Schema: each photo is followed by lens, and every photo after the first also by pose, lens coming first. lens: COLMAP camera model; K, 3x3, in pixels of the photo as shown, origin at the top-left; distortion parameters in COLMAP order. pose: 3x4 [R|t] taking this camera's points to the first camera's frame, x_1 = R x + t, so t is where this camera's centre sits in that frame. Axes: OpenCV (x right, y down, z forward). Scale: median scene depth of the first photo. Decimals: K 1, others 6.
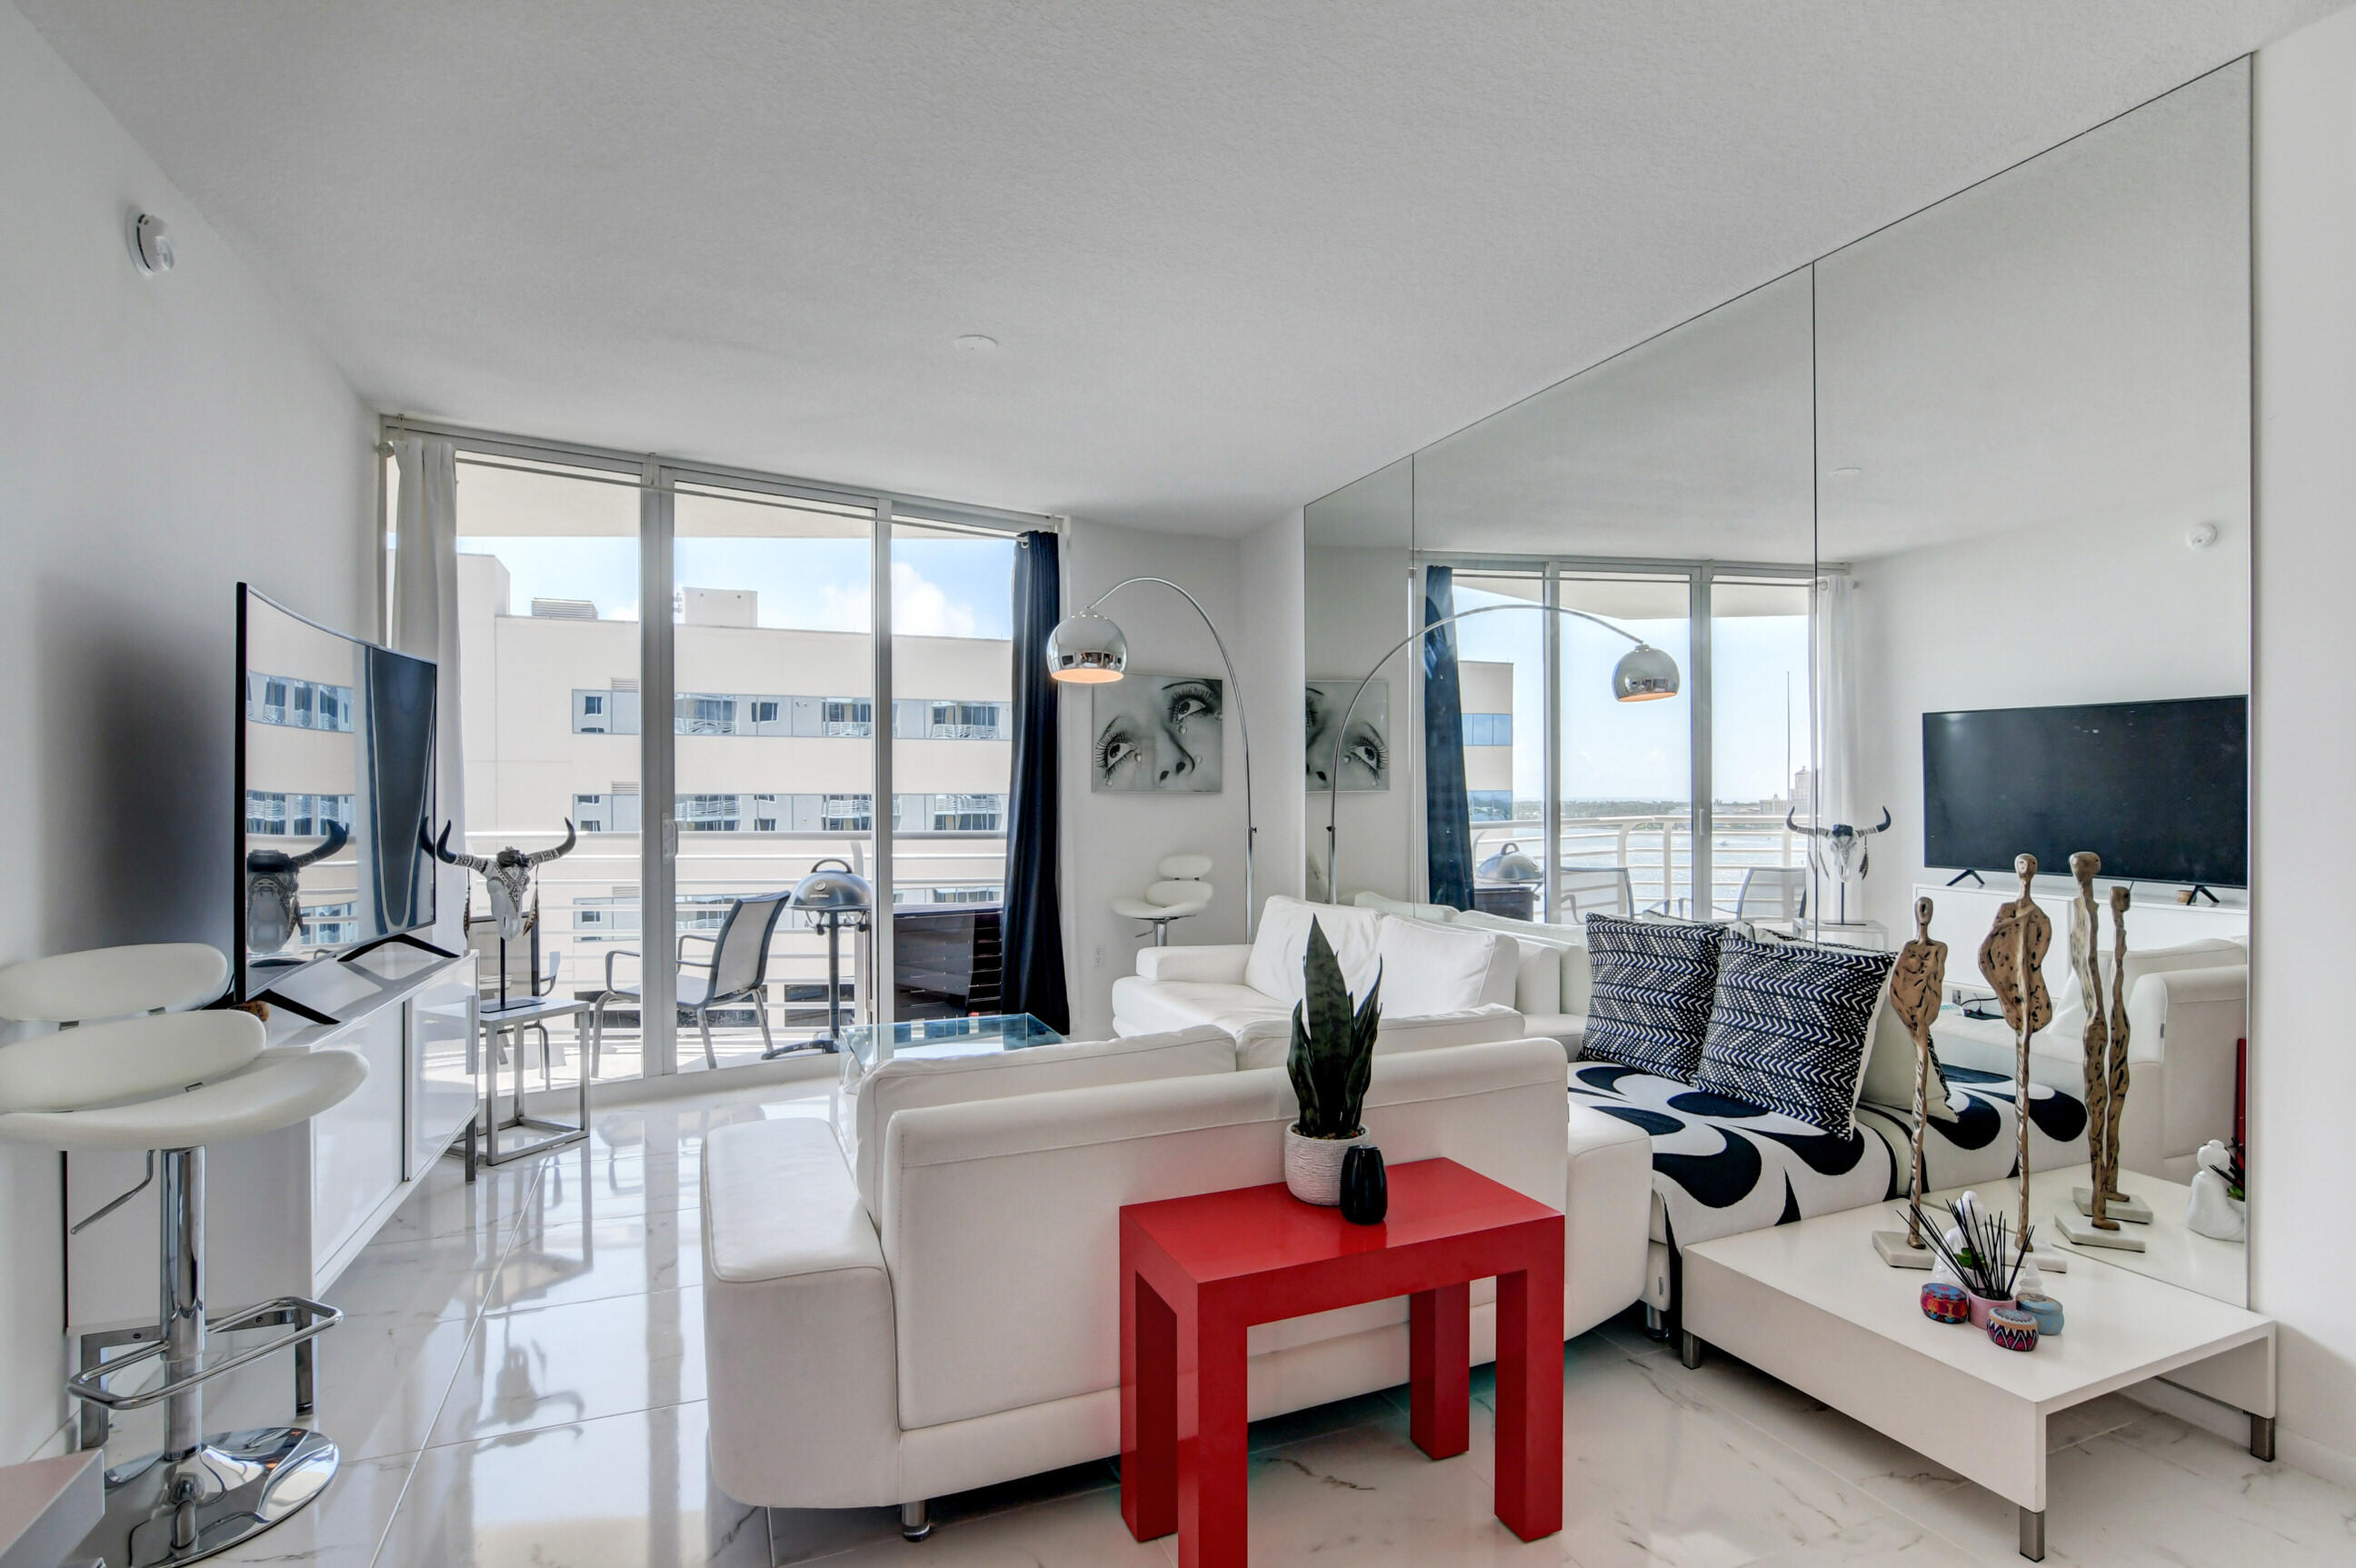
lens RADIAL K [[1156.3, 0, 1173.7], [0, 1156.3, 799.6], [0, 0, 1]] dist [-0.030140, 0.010143]
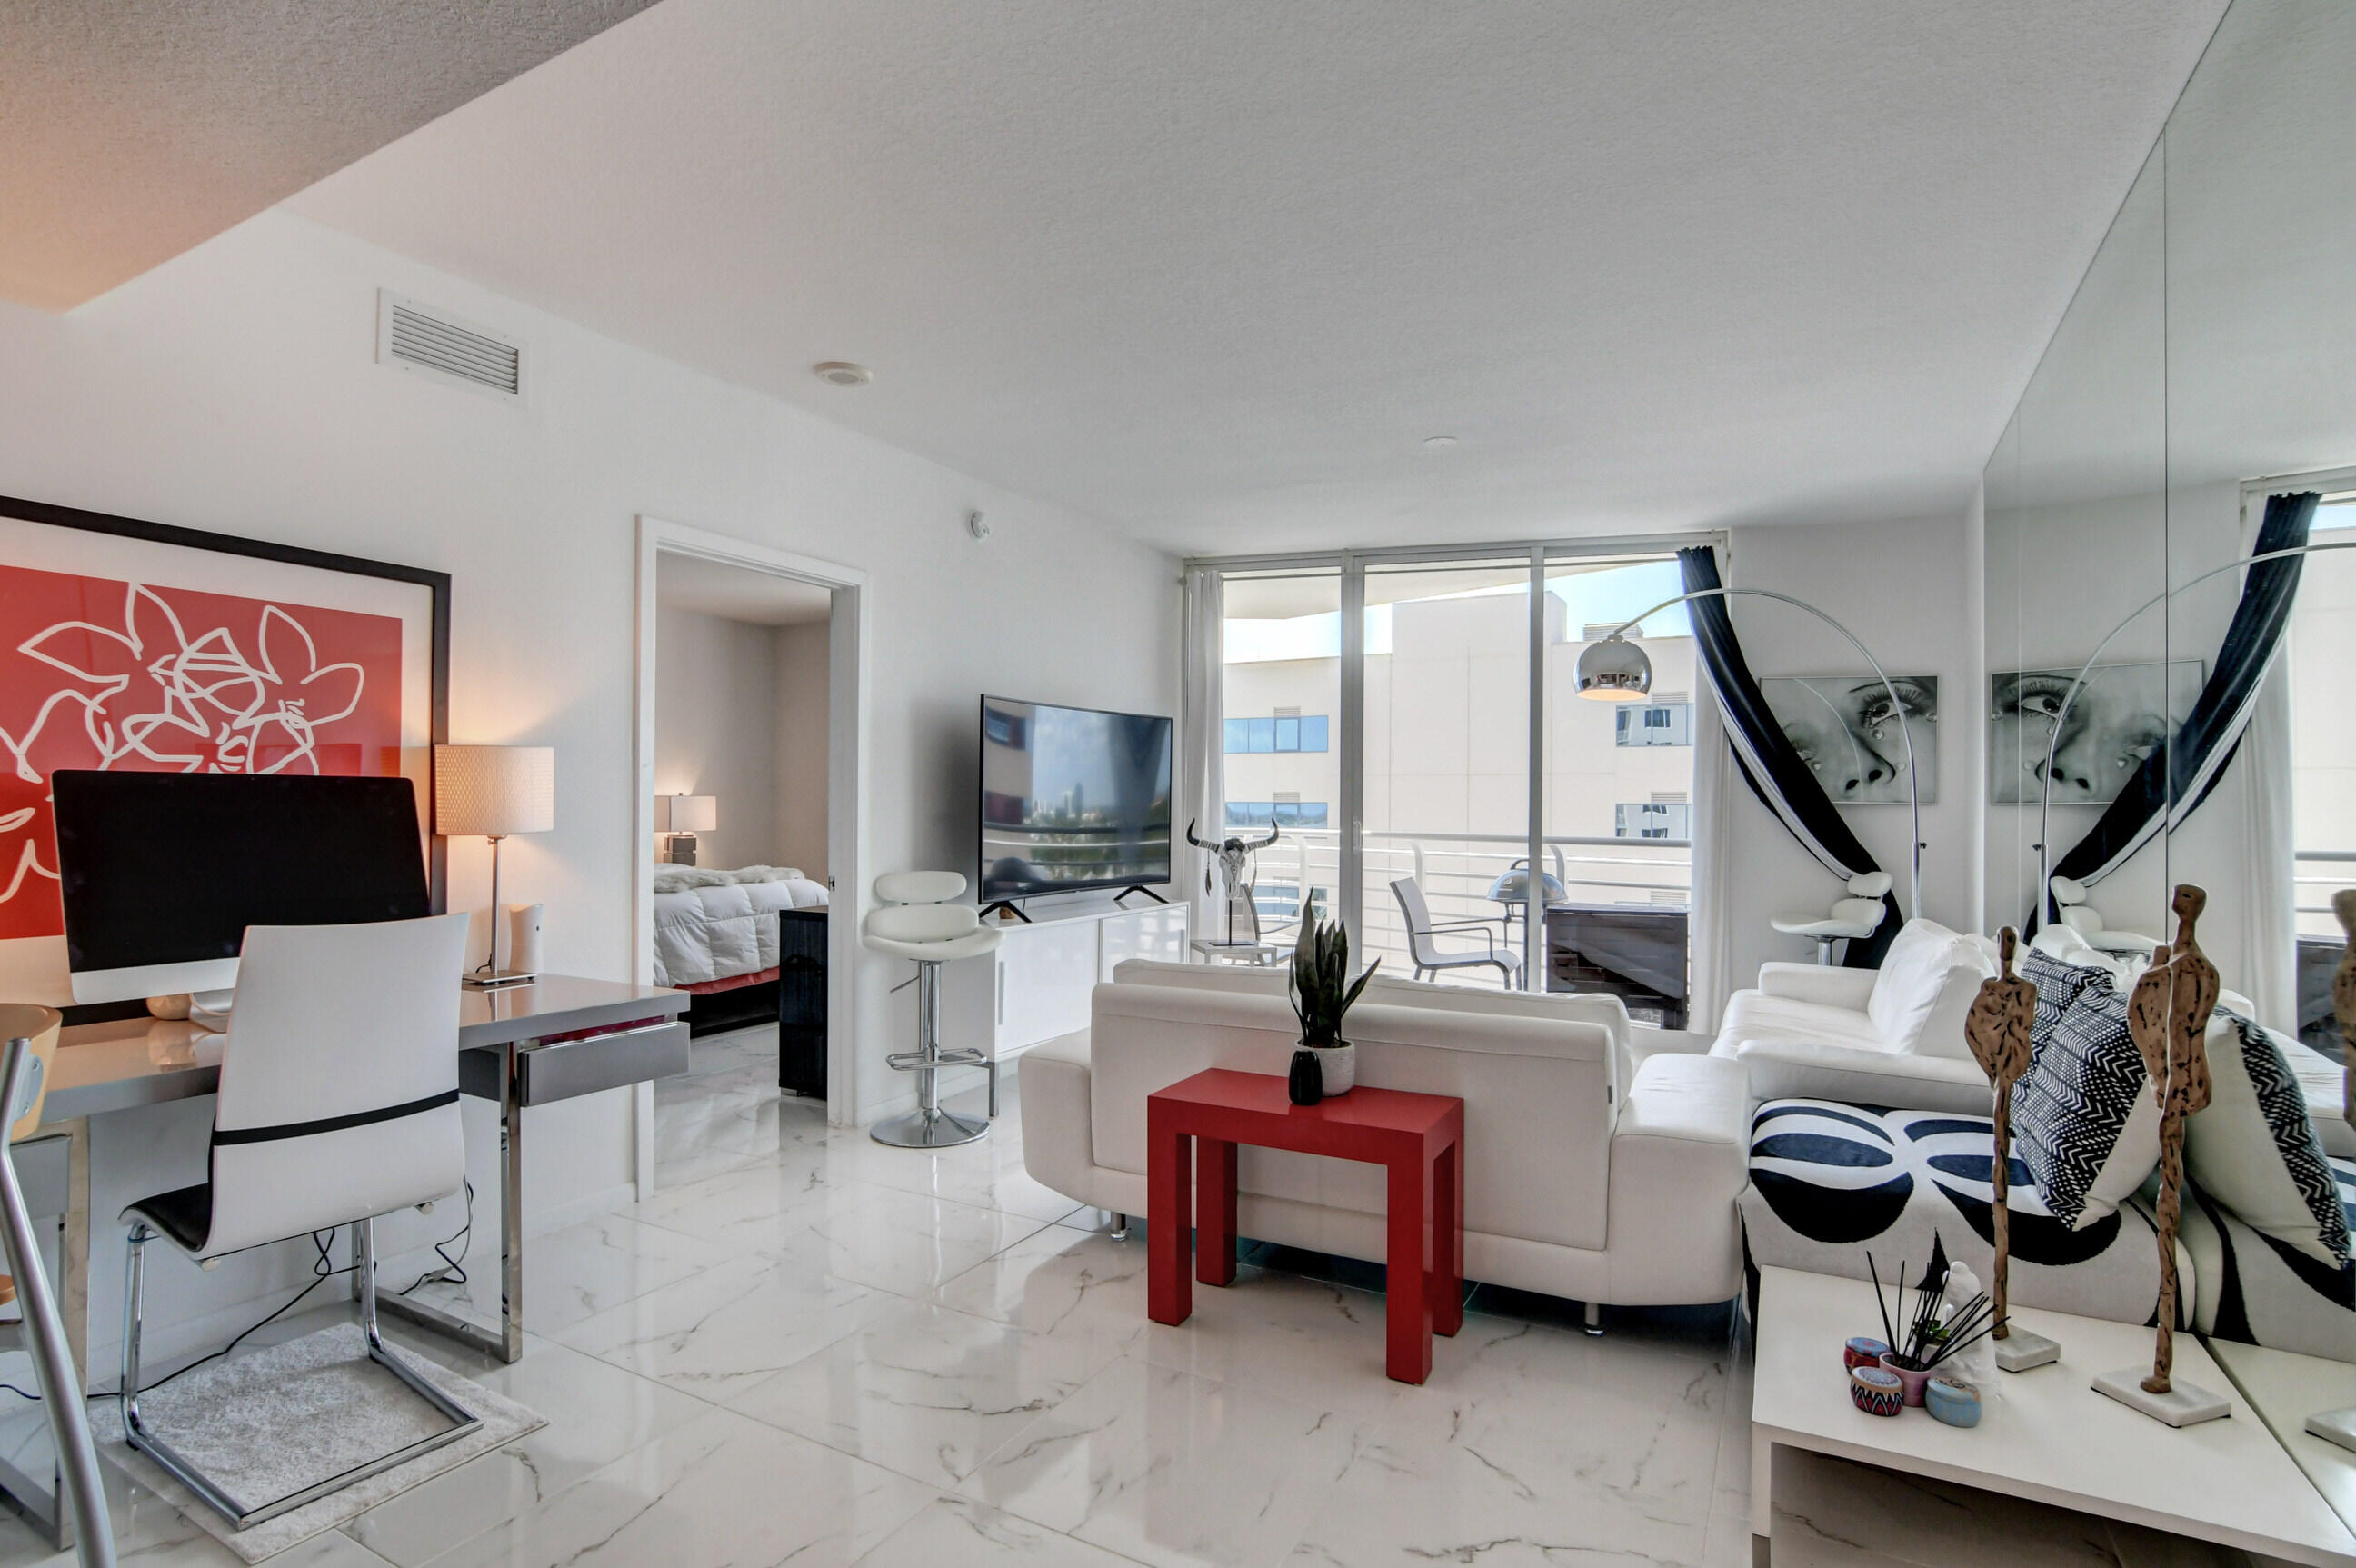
lens RADIAL K [[1156.3, 0, 1169.3], [0, 1156.3, 795.8], [0, 0, 1]] dist [-0.030140, 0.010143]
pose [[0.629468, 0.000087, -0.777027, 0.415215], [-0.008956, 0.999934, -0.007143, -0.000204], [0.776975, 0.011456, 0.629427, -0.008696]]
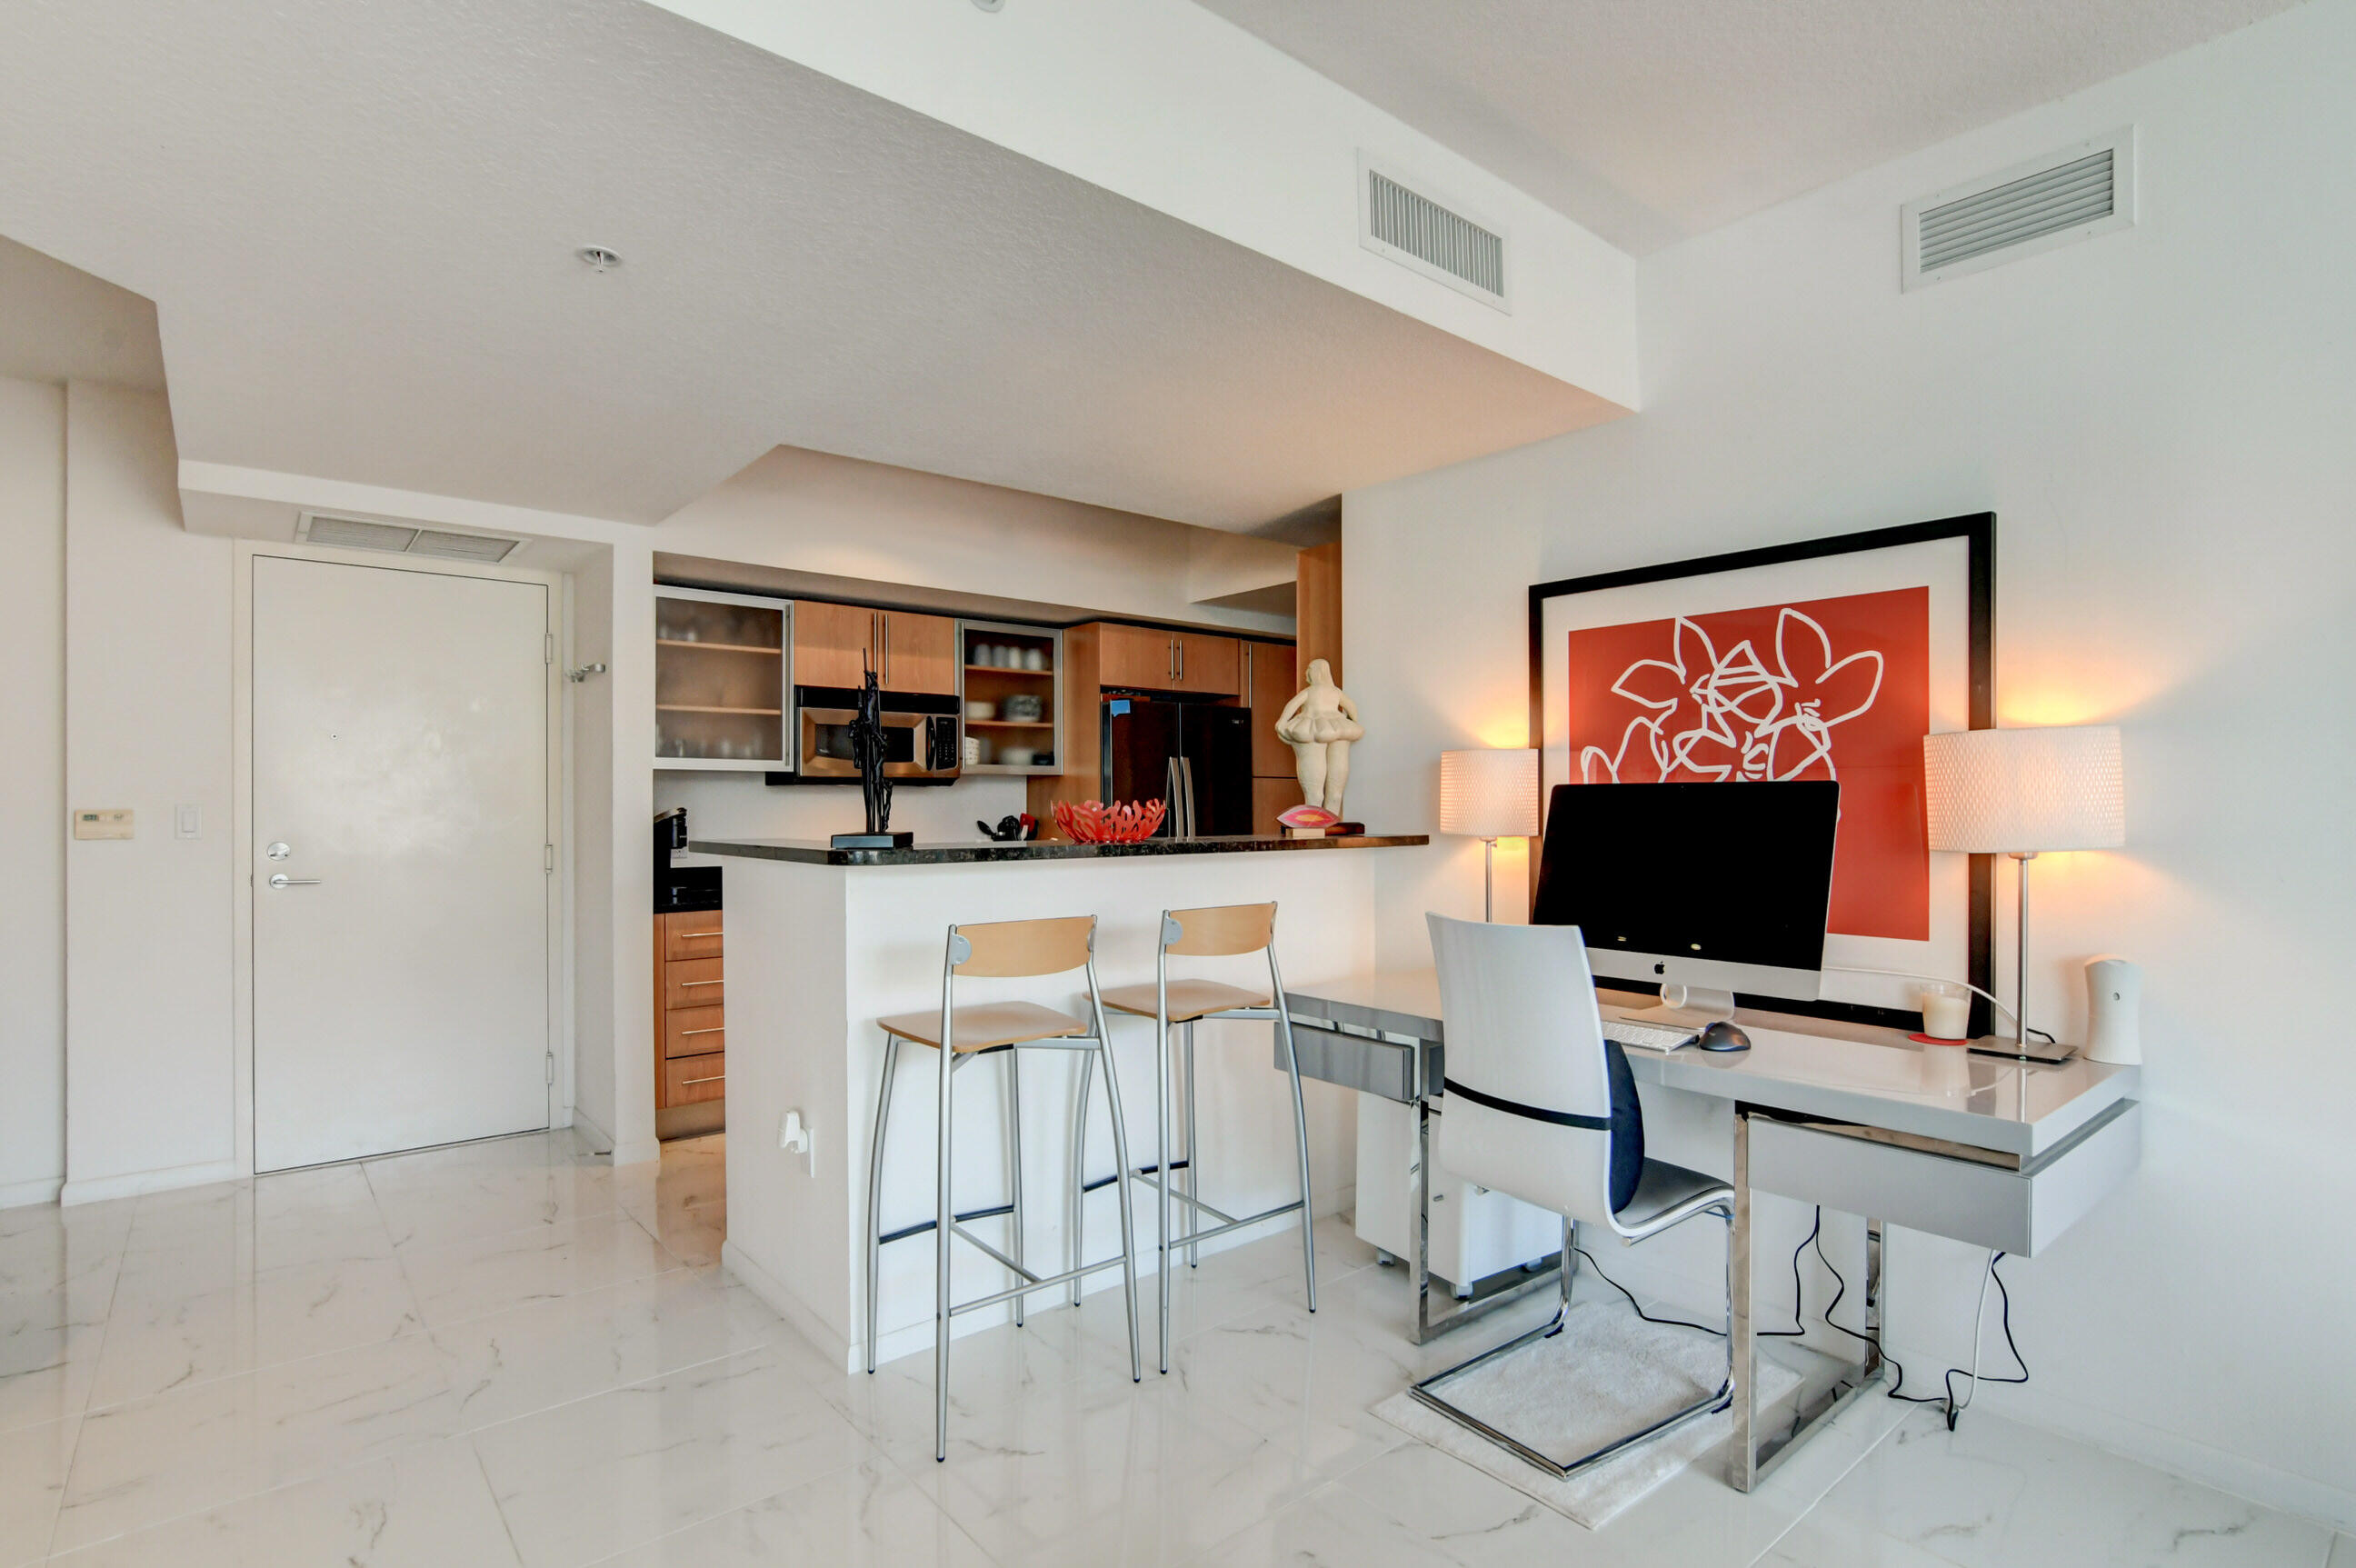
lens RADIAL K [[1156.3, 0, 1171.6], [0, 1156.3, 804.5], [0, 0, 1]] dist [-0.030140, 0.010143]
pose [[-0.954235, 0.004252, -0.299028, 0.175811], [0.003000, 0.999985, 0.004646, -0.002519], [0.299043, 0.003536, -0.954233, 0.393558]]
